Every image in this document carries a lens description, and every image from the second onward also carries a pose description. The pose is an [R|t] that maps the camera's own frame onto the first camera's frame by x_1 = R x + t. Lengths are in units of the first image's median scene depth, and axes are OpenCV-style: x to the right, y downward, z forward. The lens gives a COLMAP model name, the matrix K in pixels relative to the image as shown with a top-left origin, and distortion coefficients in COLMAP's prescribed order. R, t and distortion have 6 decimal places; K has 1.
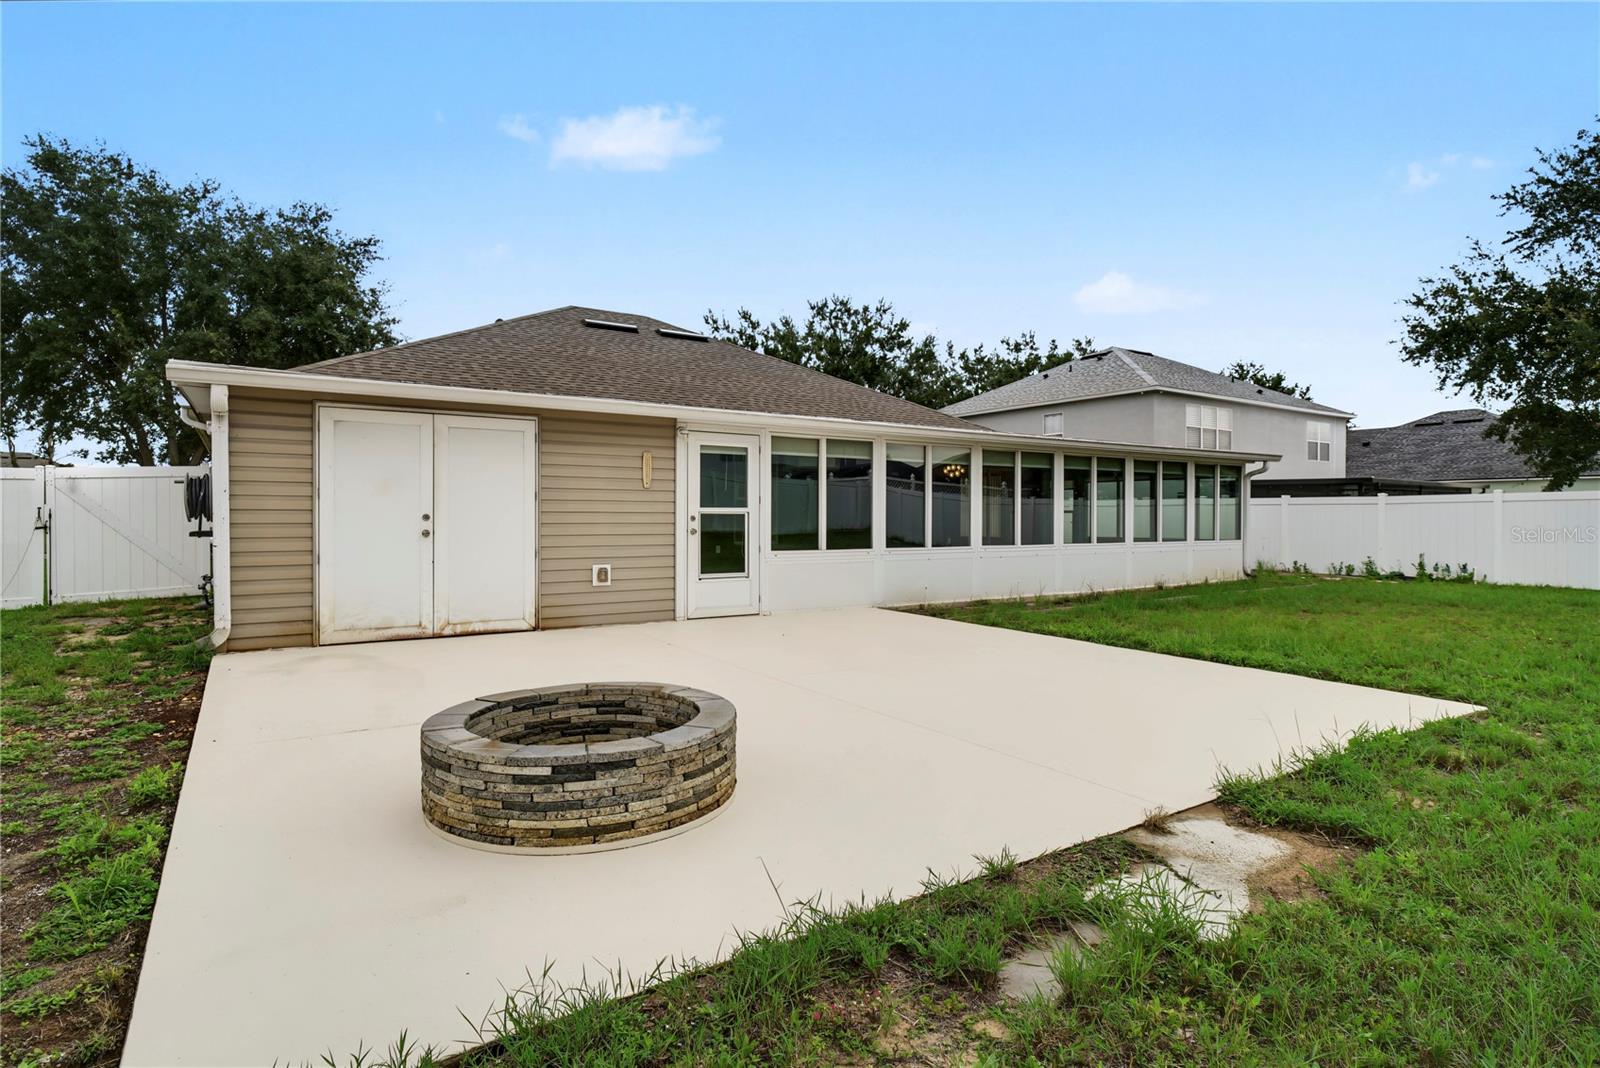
lens RADIAL K [[814.1, 0, 792.2], [0, 814.1, 525.4], [0, 0, 1]] dist [-0.001181, -0.000102]
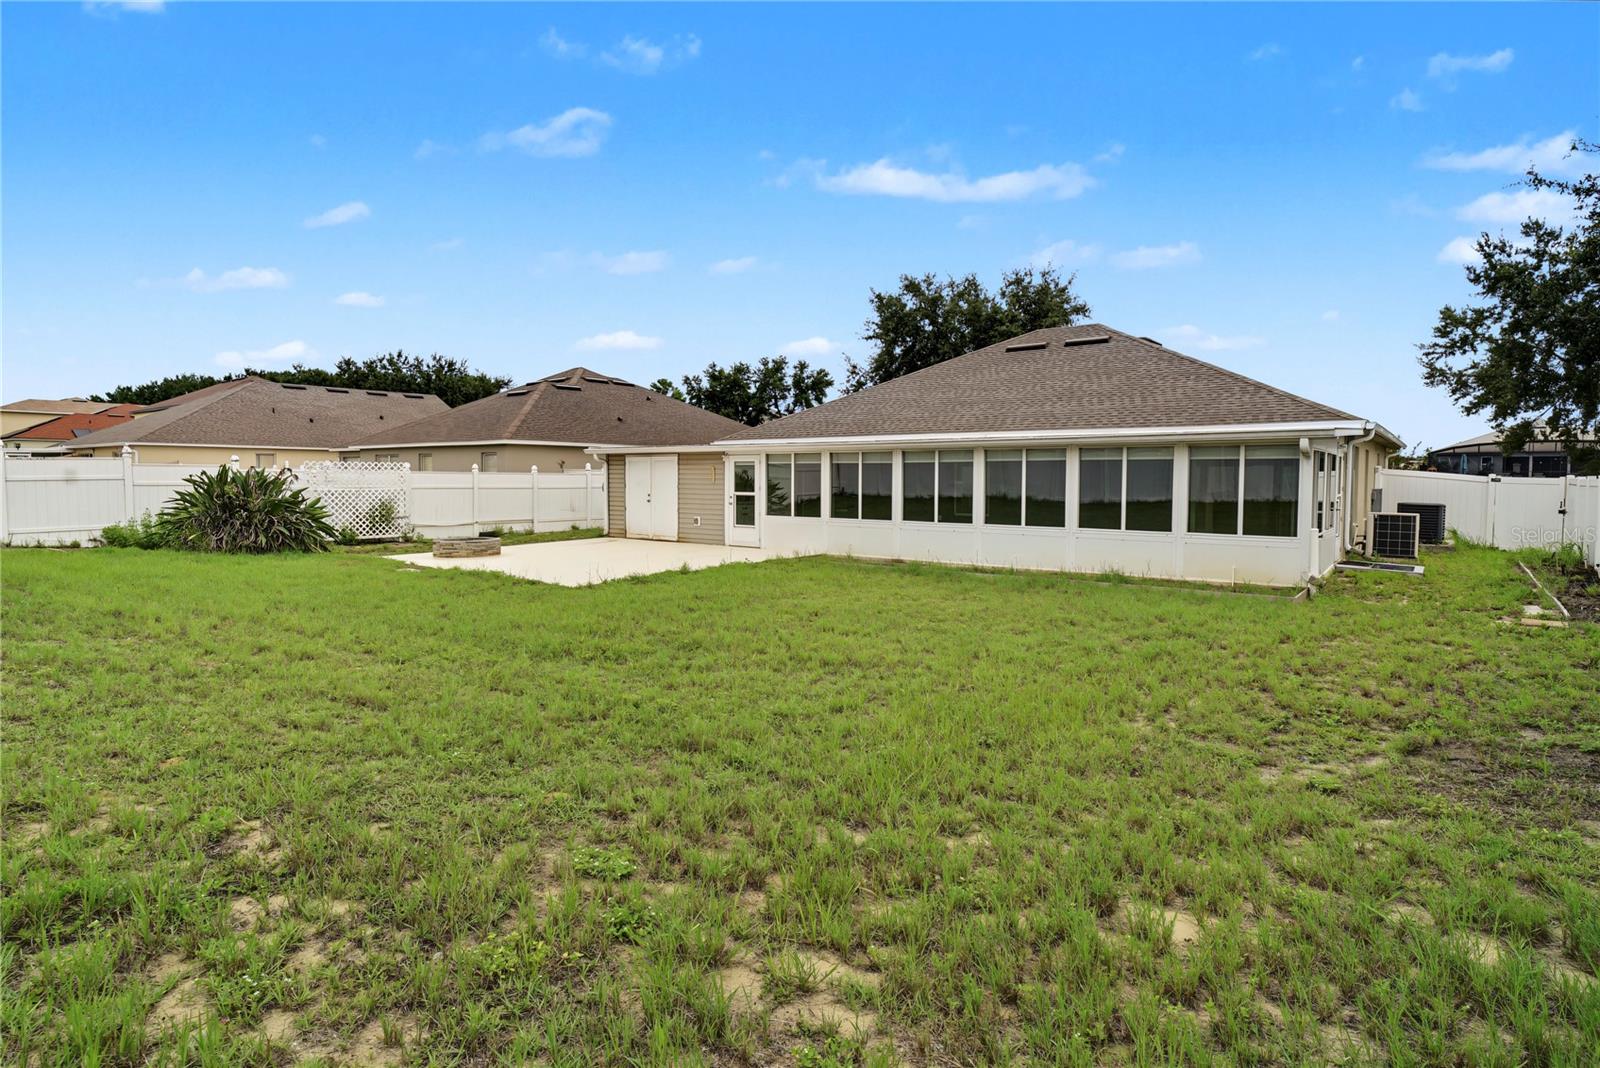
lens RADIAL K [[825.1, 0, 800.0], [0, 825.1, 534.0], [0, 0, 1]] dist [0.004064, 0.000109]
pose [[0.346101, 0.070963, -0.935510, 1.155792], [-0.003456, 0.997225, 0.074365, -0.043690], [0.938191, -0.022505, 0.345386, 0.266425]]
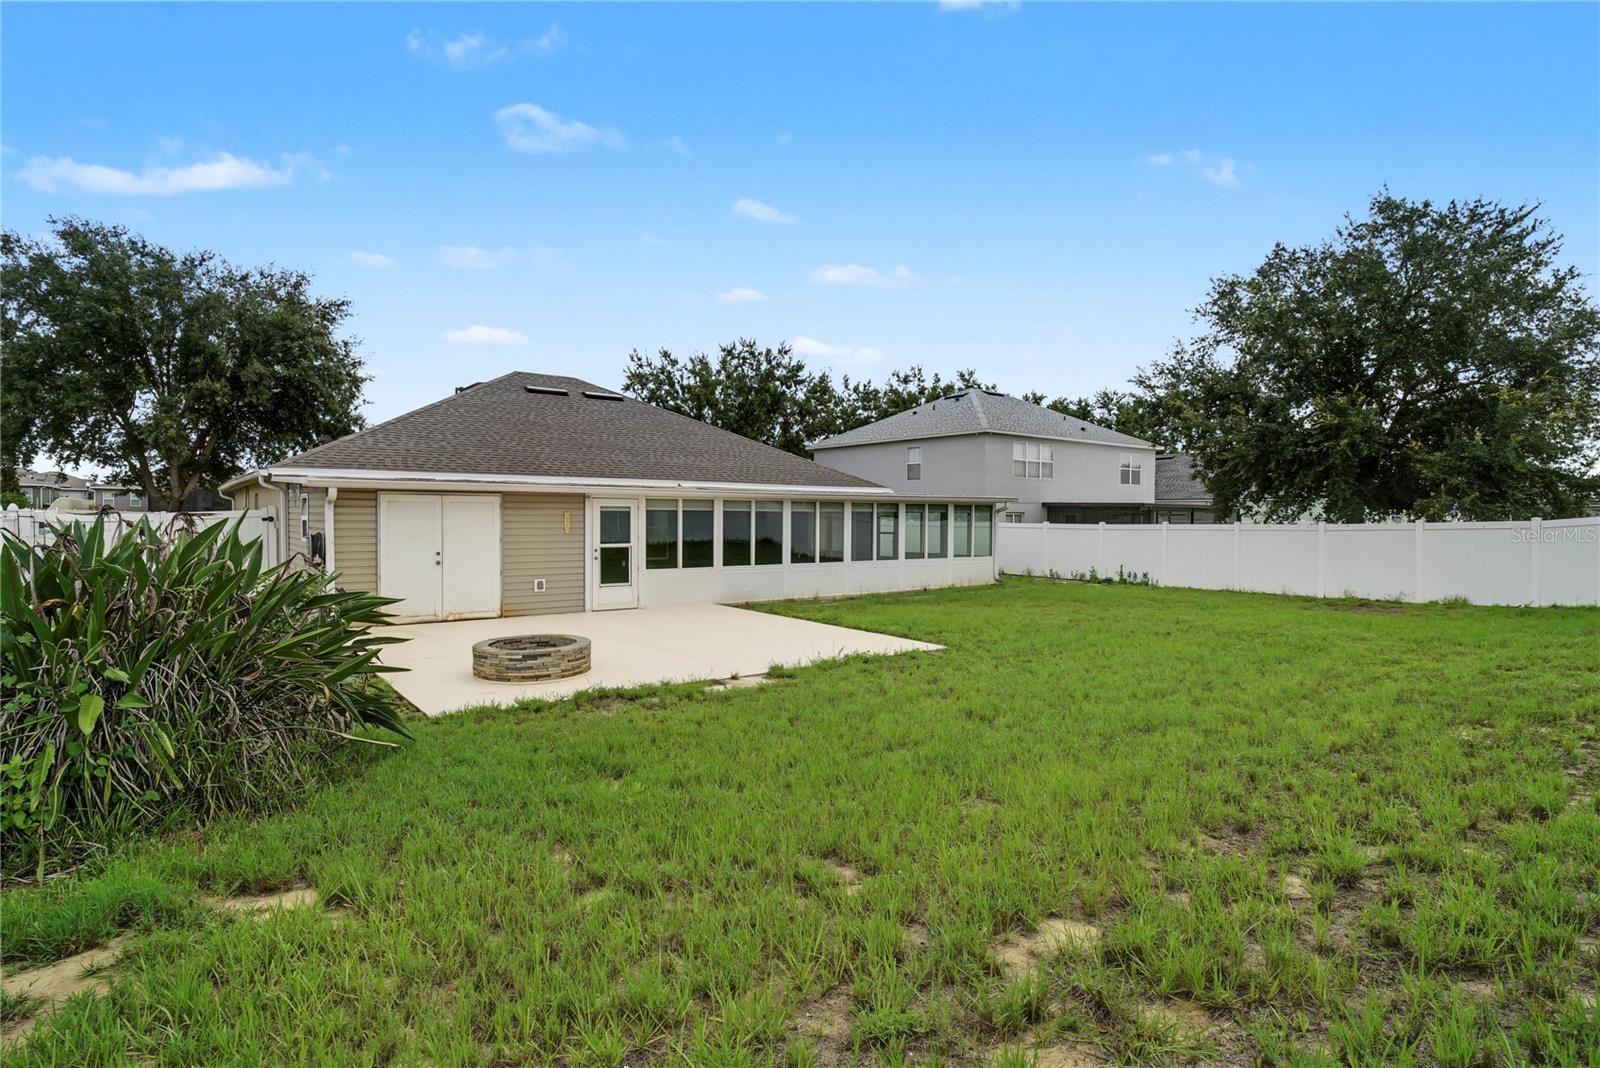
lens RADIAL K [[825.1, 0, 800.0], [0, 825.1, 534.0], [0, 0, 1]] dist [0.004064, 0.000109]
pose [[0.997193, 0.002463, 0.074833, 0.101783], [-0.003589, 0.999882, 0.014915, -0.041908], [-0.074788, -0.015141, 0.997085, -0.431002]]
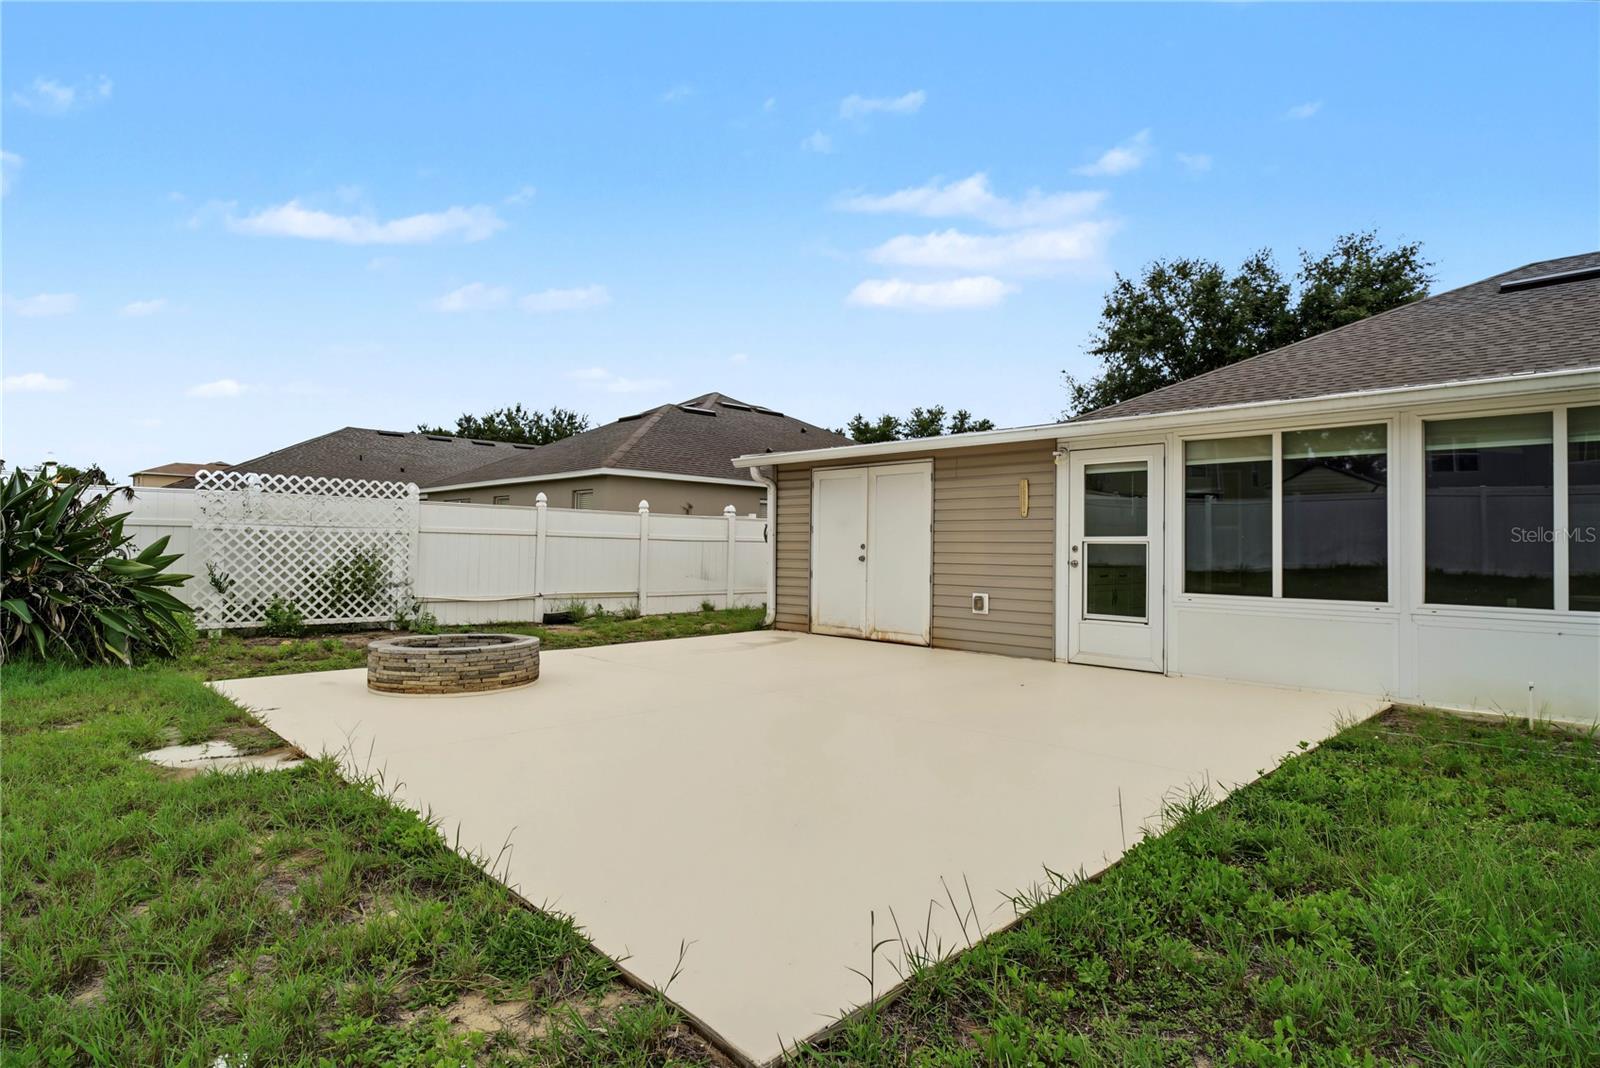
lens RADIAL K [[825.1, 0, 800.0], [0, 825.1, 534.0], [0, 0, 1]] dist [0.004064, 0.000109]
pose [[0.210383, -0.011900, -0.977547, 0.418410], [-0.013142, 0.999801, -0.015000, -0.004541], [0.977531, 0.016003, 0.210185, 0.316322]]
